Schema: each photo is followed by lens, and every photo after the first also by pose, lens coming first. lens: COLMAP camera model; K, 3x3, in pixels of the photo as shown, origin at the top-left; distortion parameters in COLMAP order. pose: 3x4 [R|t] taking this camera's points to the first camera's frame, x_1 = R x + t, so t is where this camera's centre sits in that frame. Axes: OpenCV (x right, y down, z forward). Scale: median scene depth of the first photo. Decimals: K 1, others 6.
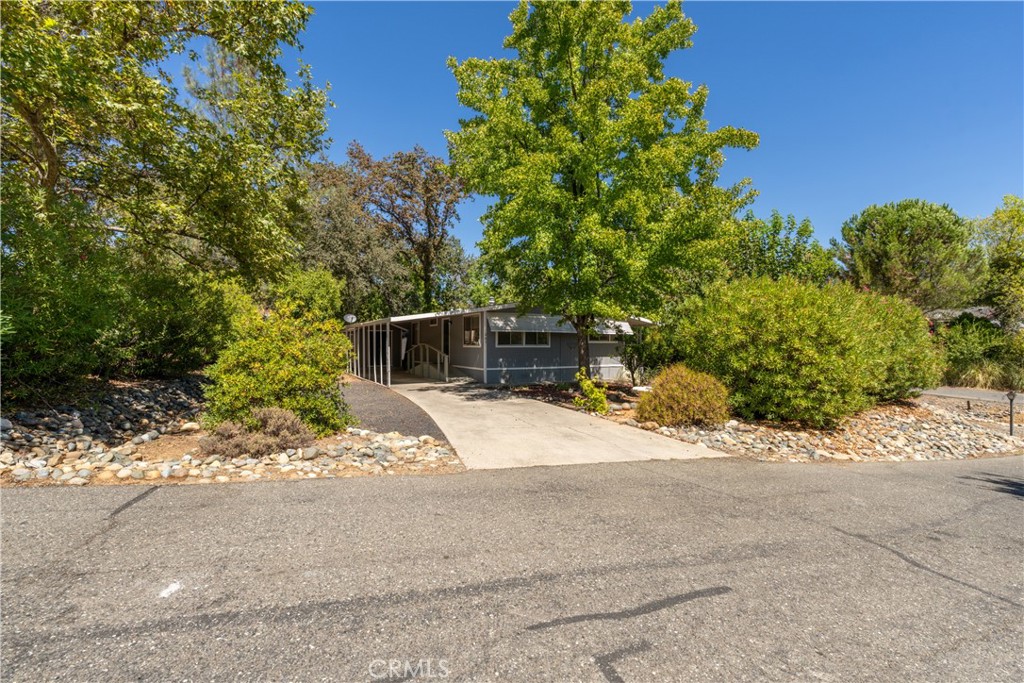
lens RADIAL K [[450.7, 0, 512.0], [0, 450.7, 341.5], [0, 0, 1]] dist [-0.003861, -0.000089]
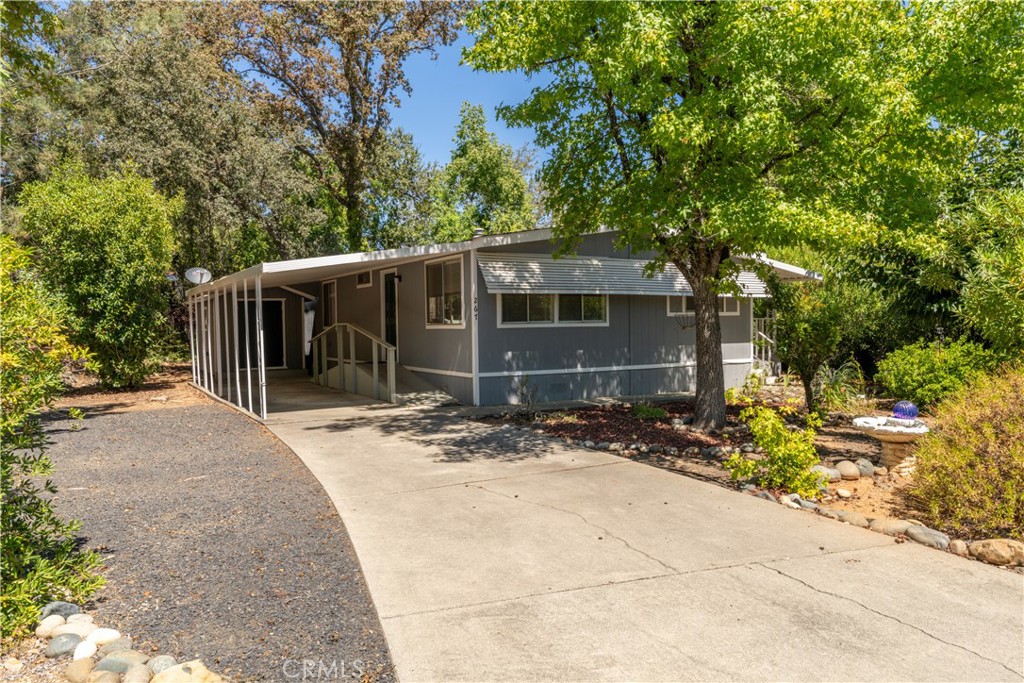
lens RADIAL K [[711.3, 0, 512.0], [0, 711.3, 341.5], [0, 0, 1]] dist [0.005615, 0.001290]
pose [[0.999599, -0.017327, 0.022414, -0.053590], [0.016632, 0.999387, 0.030813, 0.006697], [-0.022934, -0.030428, 0.999274, 0.376325]]
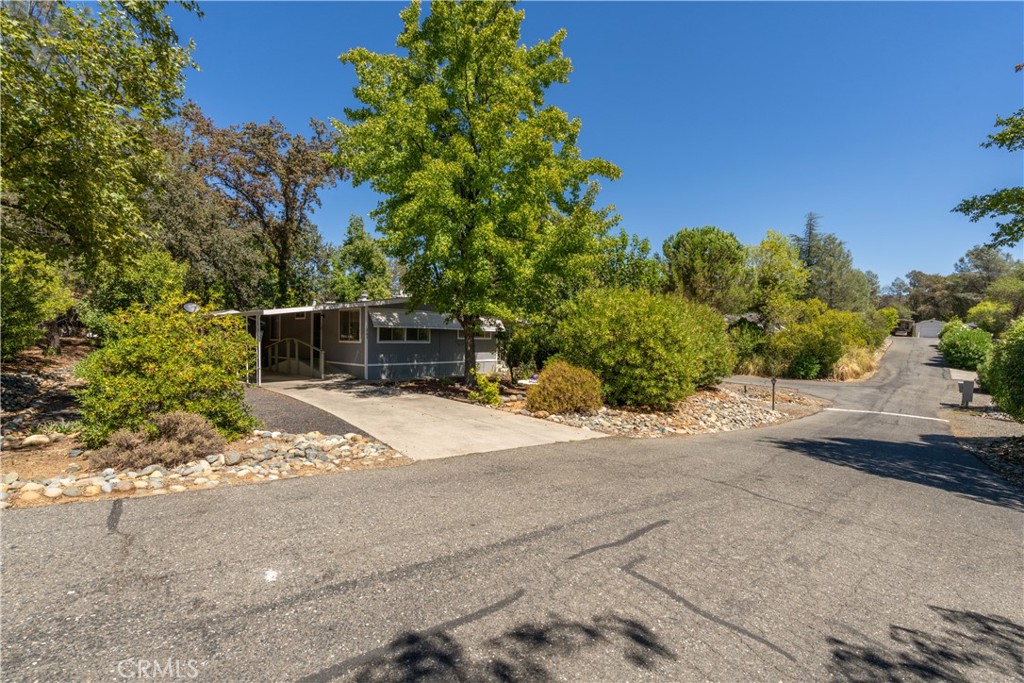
lens RADIAL K [[450.7, 0, 512.0], [0, 450.7, 341.5], [0, 0, 1]] dist [-0.003861, -0.000089]
pose [[0.946078, 0.007381, 0.323856, -0.107920], [-0.012222, 0.999842, 0.012916, -0.009818], [-0.323709, -0.016177, 0.946018, -0.046906]]
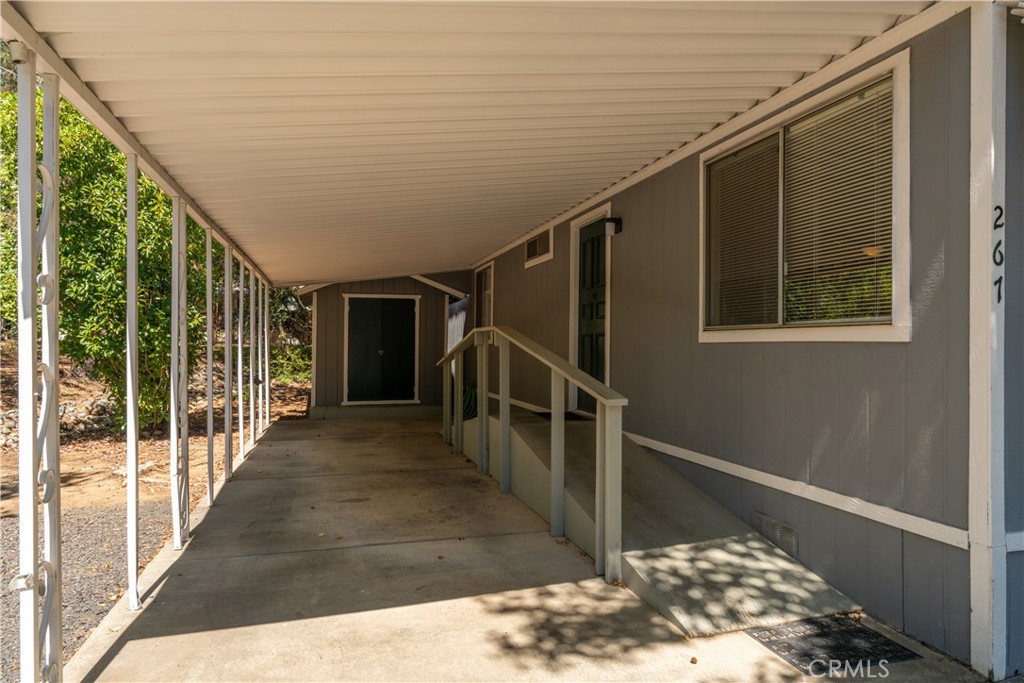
lens RADIAL K [[641.0, 0, 512.0], [0, 641.0, 341.5], [0, 0, 1]] dist [0.000380, 0.000121]
pose [[0.973658, 0.003371, -0.227987, -0.189913], [-0.004051, 0.999989, -0.002512, 0.020645], [0.227976, 0.003370, 0.973661, 1.156905]]
